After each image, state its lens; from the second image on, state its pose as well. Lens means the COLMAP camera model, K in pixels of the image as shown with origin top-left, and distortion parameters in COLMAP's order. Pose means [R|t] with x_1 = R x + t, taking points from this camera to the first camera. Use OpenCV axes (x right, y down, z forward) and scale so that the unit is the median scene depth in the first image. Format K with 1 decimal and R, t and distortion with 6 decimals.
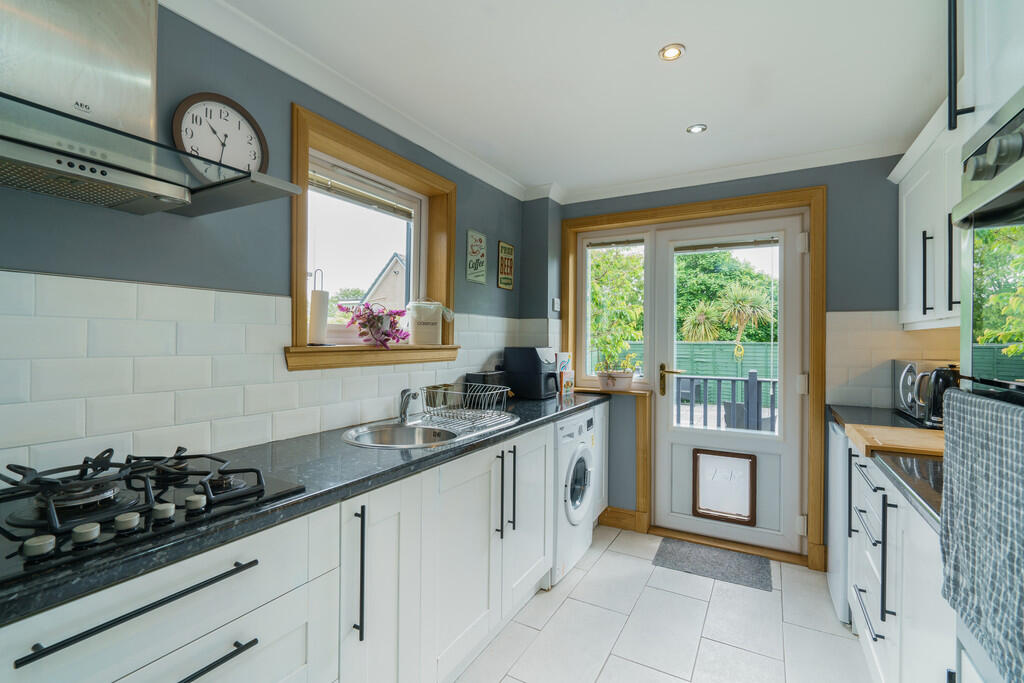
lens RADIAL K [[458.3, 0, 505.0], [0, 458.3, 340.0], [0, 0, 1]] dist [-0.003043, 0.000770]
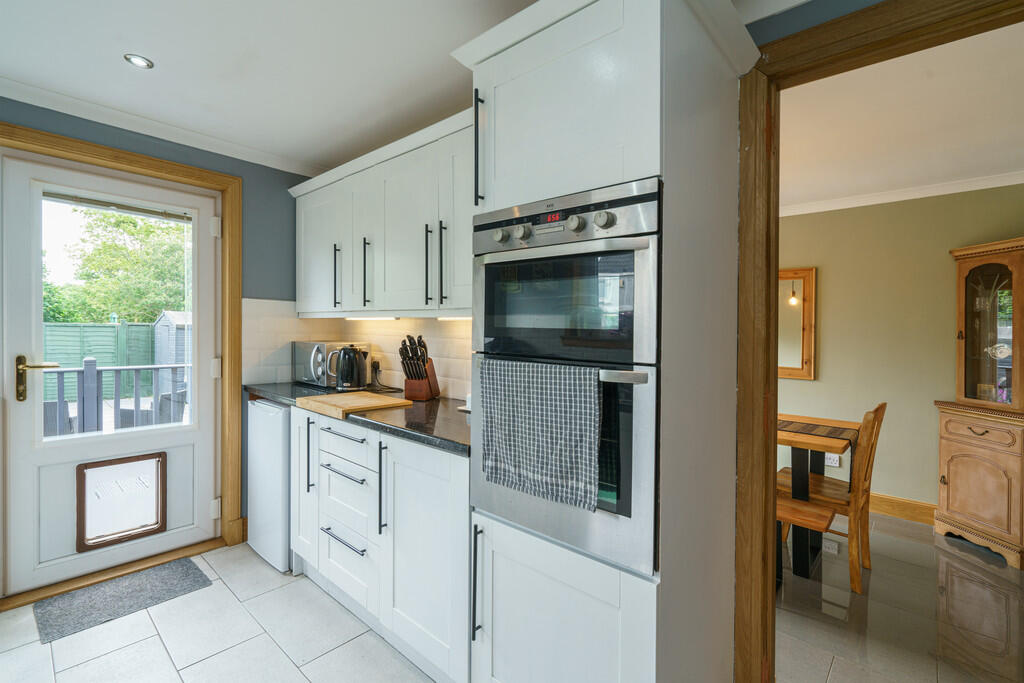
lens RADIAL K [[465.8, 0, 511.6], [0, 465.8, 326.7], [0, 0, 1]] dist [0.001904, 0.000697]
pose [[0.210523, 0.007796, 0.977558, -0.212082], [-0.019791, 0.999797, -0.003711, -0.003122], [-0.977388, -0.018566, 0.210635, 0.152975]]
